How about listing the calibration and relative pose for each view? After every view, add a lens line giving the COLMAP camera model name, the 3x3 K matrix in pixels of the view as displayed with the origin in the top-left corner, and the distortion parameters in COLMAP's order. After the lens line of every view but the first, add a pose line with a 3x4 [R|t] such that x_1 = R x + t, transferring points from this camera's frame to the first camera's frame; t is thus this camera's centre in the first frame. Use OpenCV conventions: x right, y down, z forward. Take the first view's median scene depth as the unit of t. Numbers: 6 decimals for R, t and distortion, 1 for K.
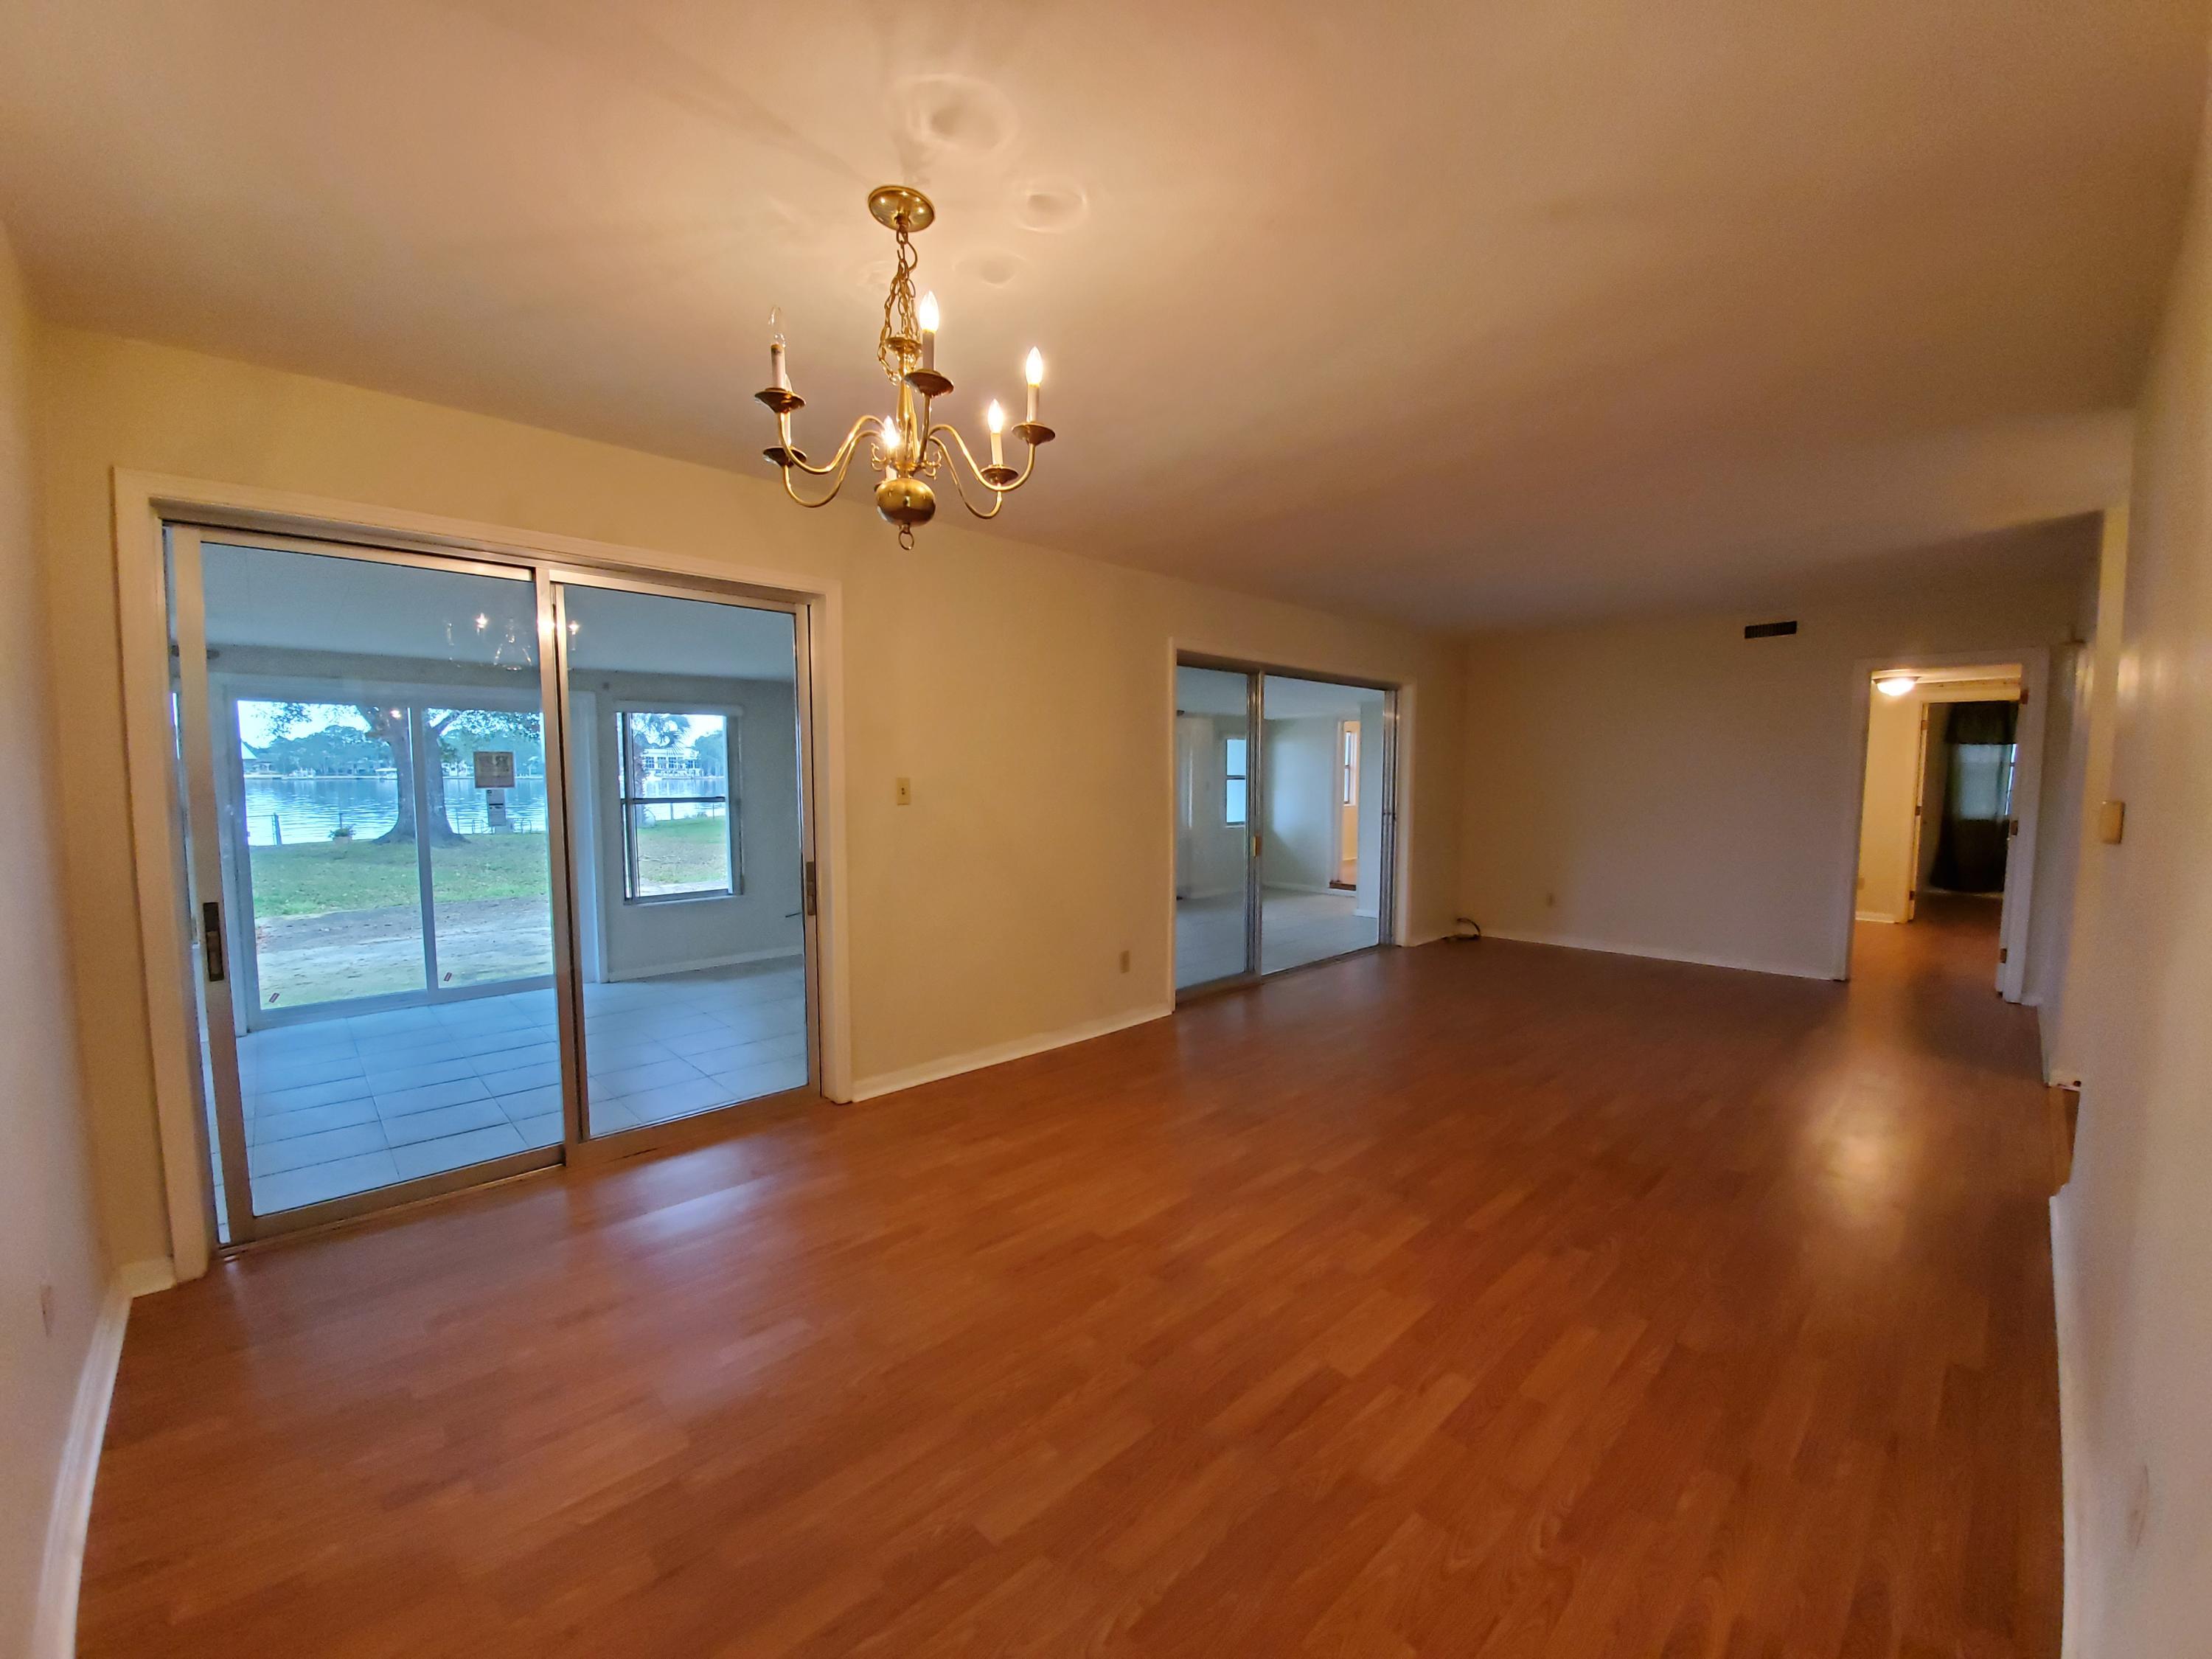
lens RADIAL K [[888.9, 0, 1104.8], [0, 888.9, 840.9], [0, 0, 1]] dist [0.001028, -0.000003]
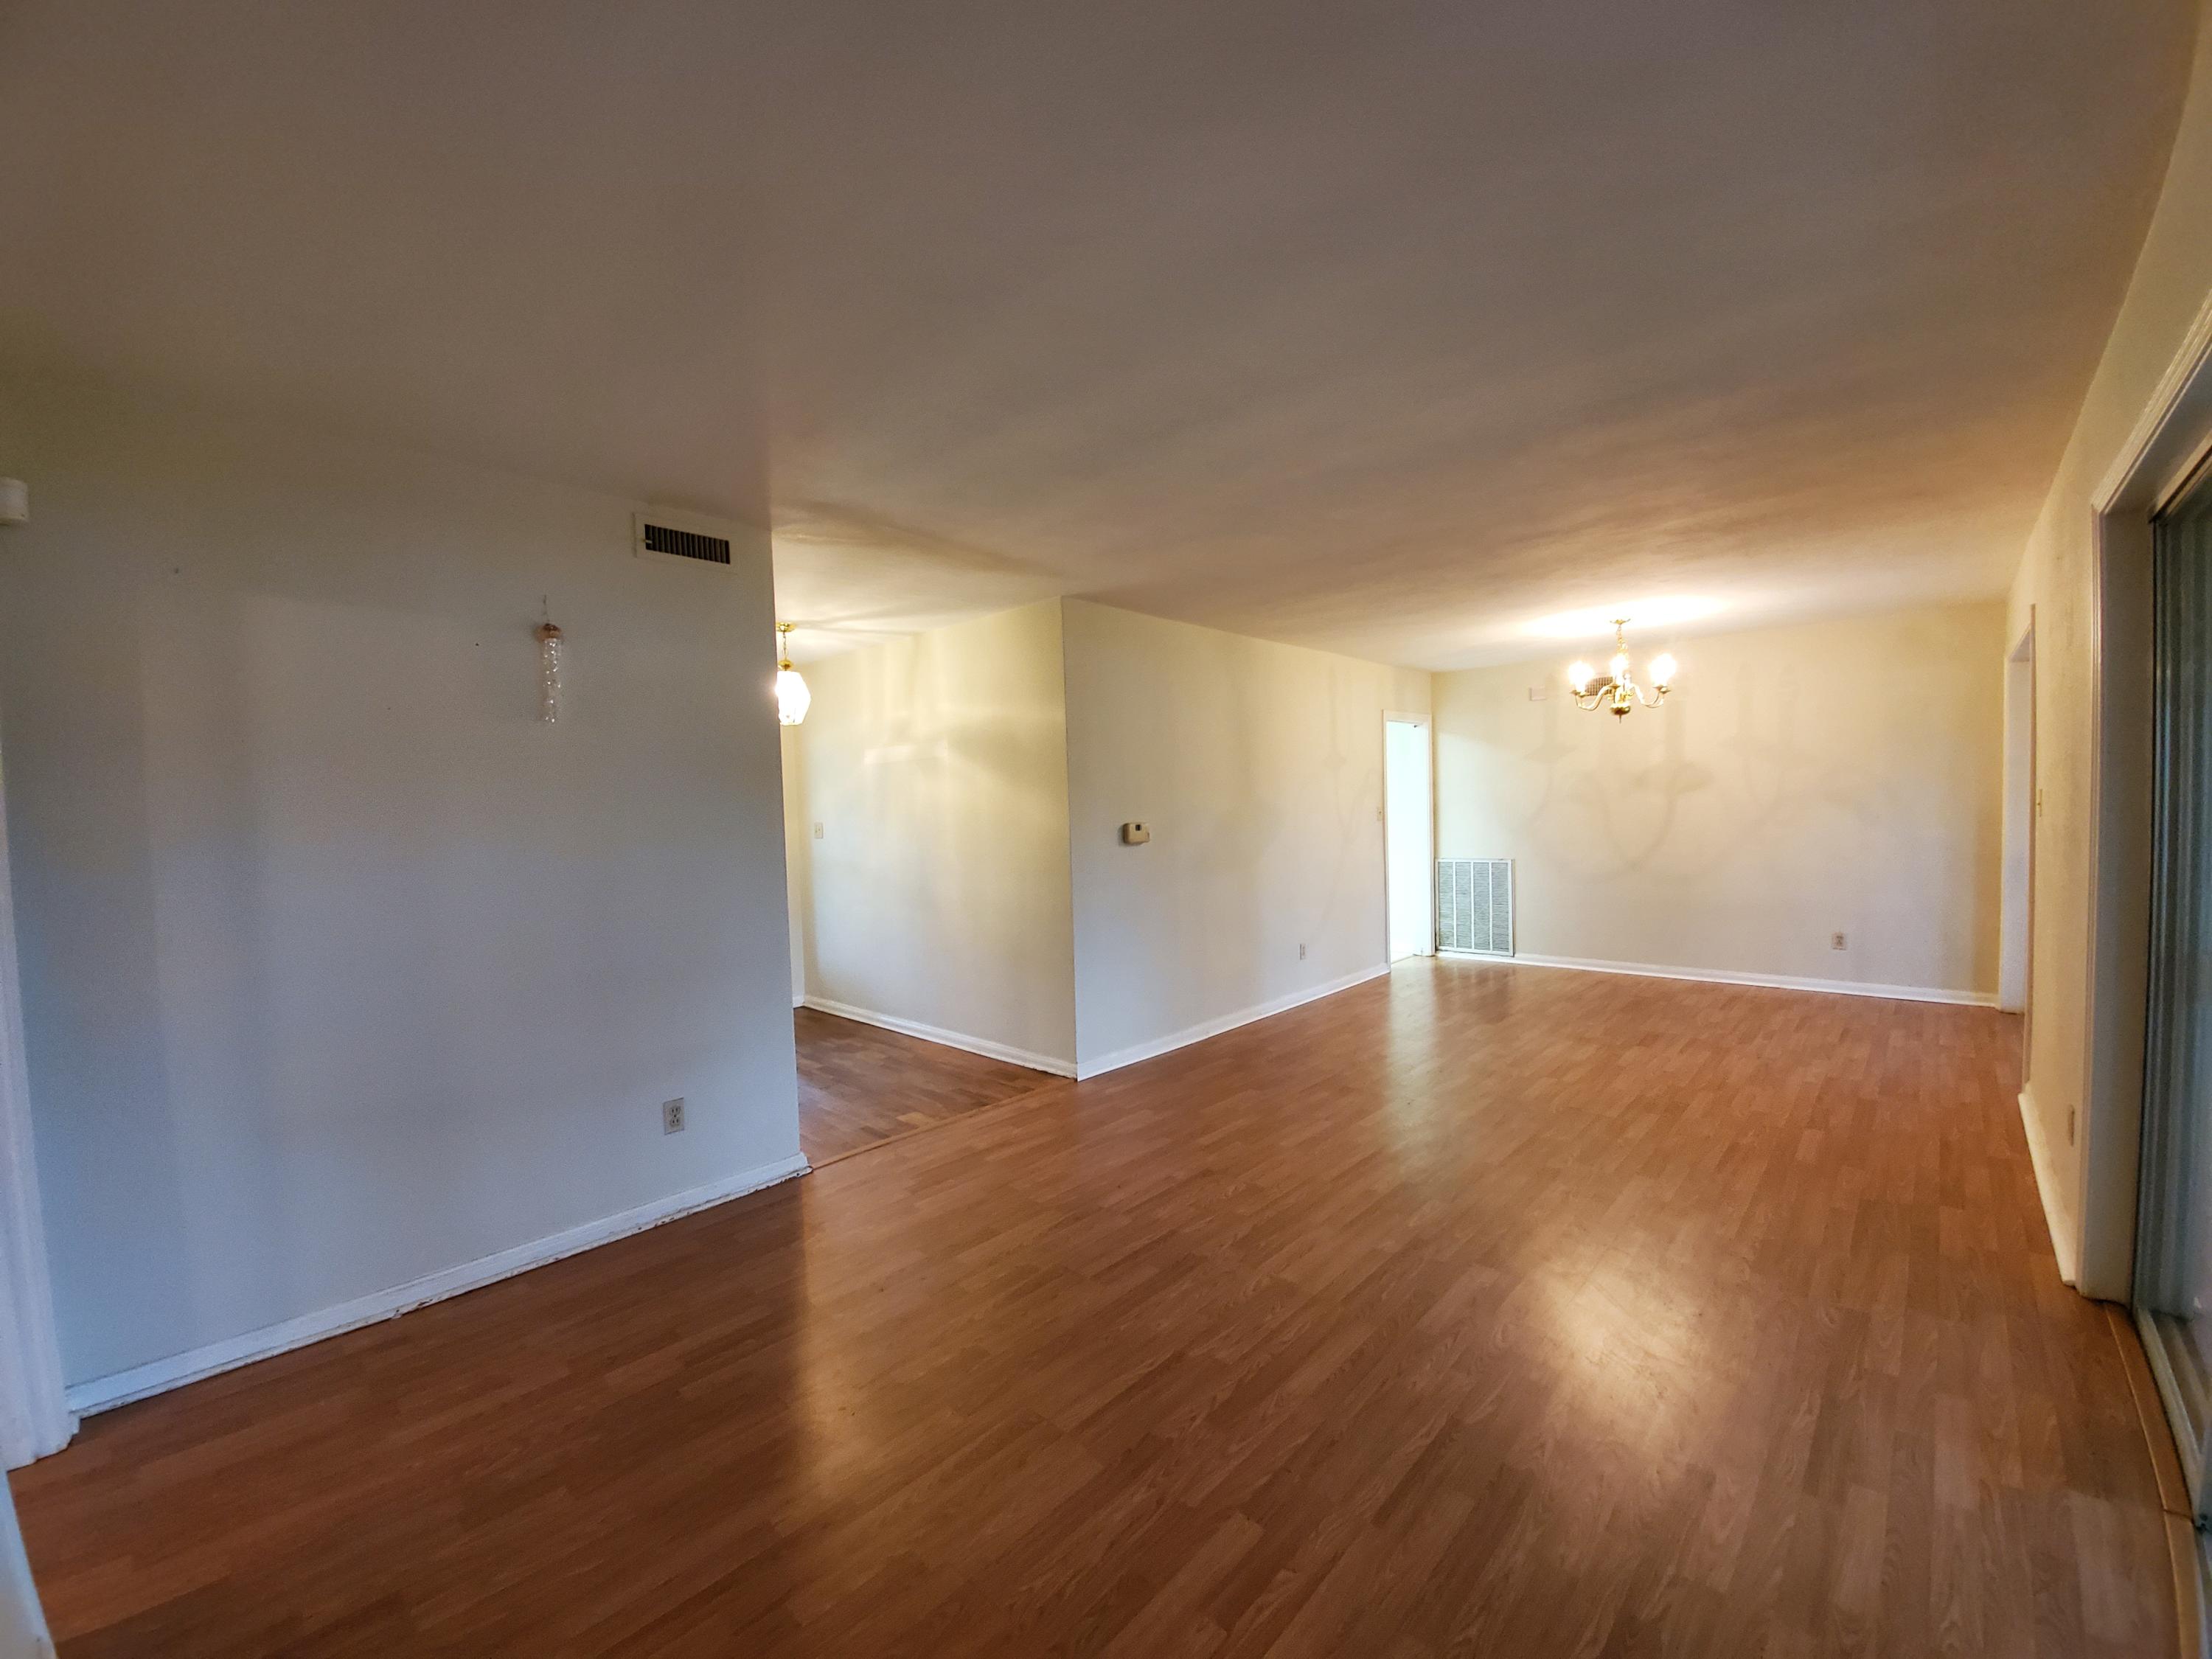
lens RADIAL K [[888.9, 0, 1104.8], [0, 888.9, 840.9], [0, 0, 1]] dist [0.001028, -0.000003]
pose [[-0.998053, 0.038591, -0.049004, 0.520469], [0.032439, 0.992162, 0.120674, -0.104008], [0.053277, 0.118850, -0.991482, 1.202530]]
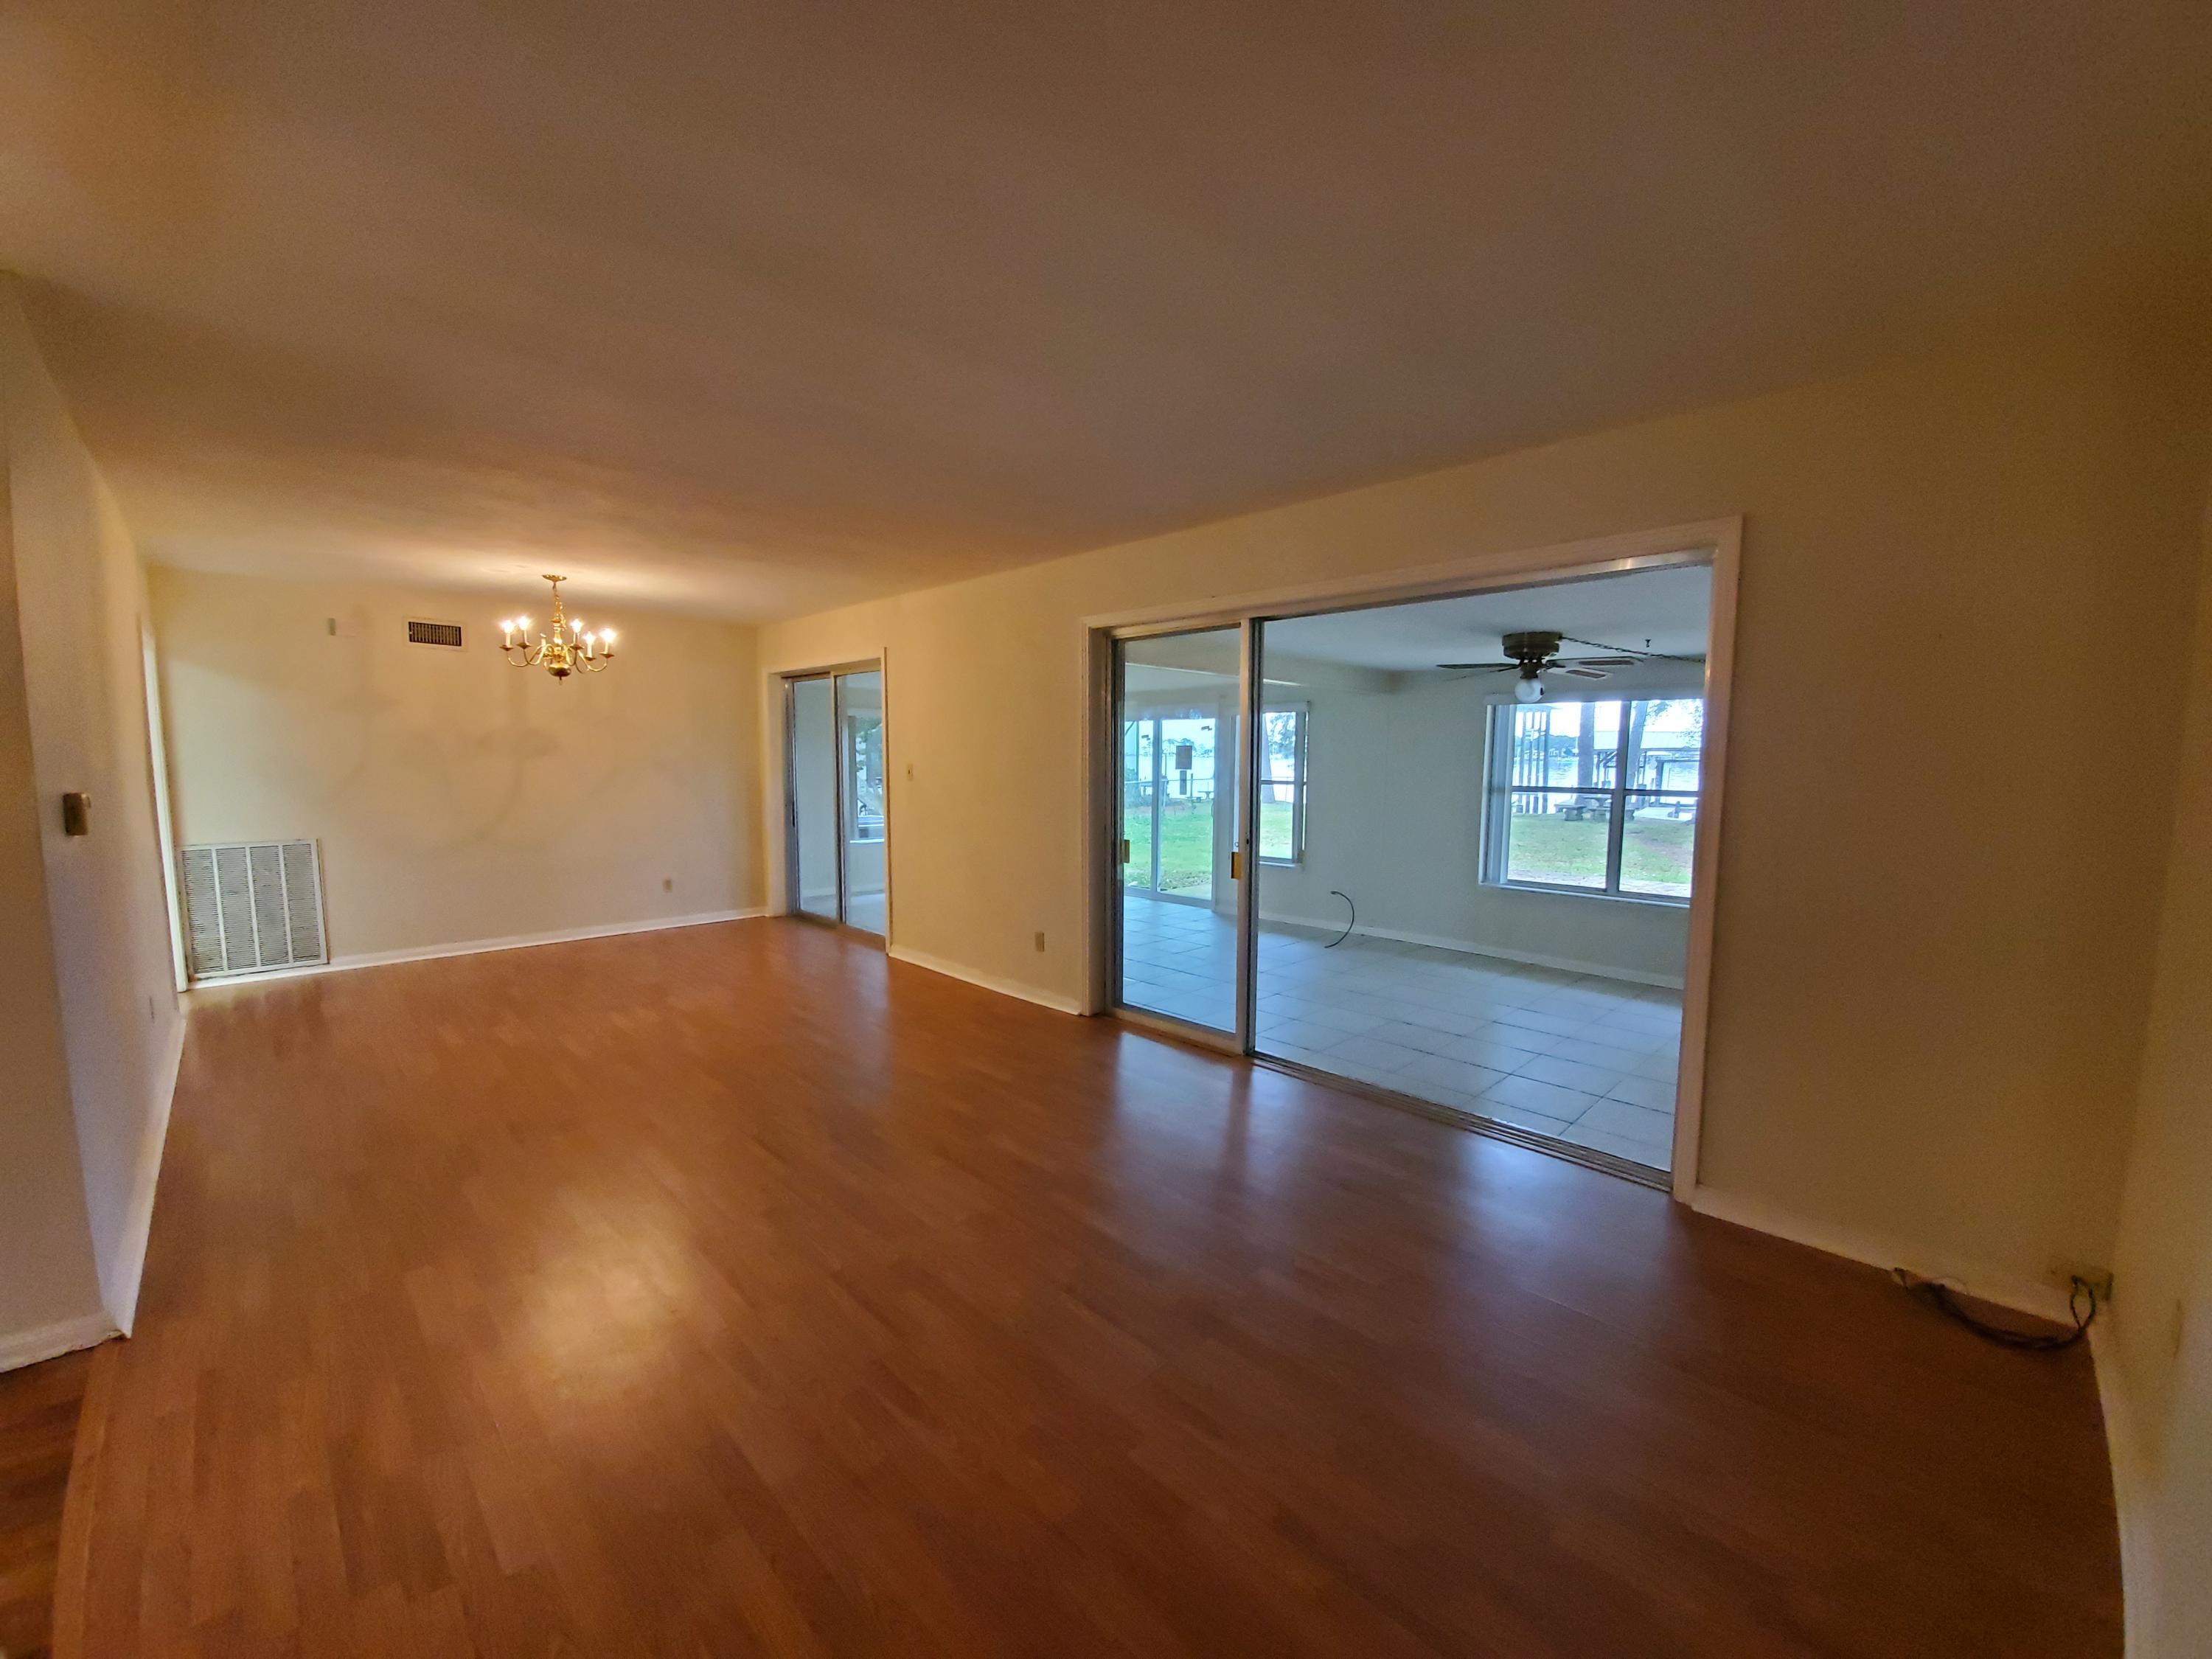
lens RADIAL K [[888.9, 0, 1104.8], [0, 888.9, 840.9], [0, 0, 1]] dist [0.001028, -0.000003]
pose [[0.017767, 0.095854, -0.995237, 0.851474], [-0.083792, 0.992035, 0.094050, -0.069888], [0.996325, 0.081722, 0.025657, 0.833950]]
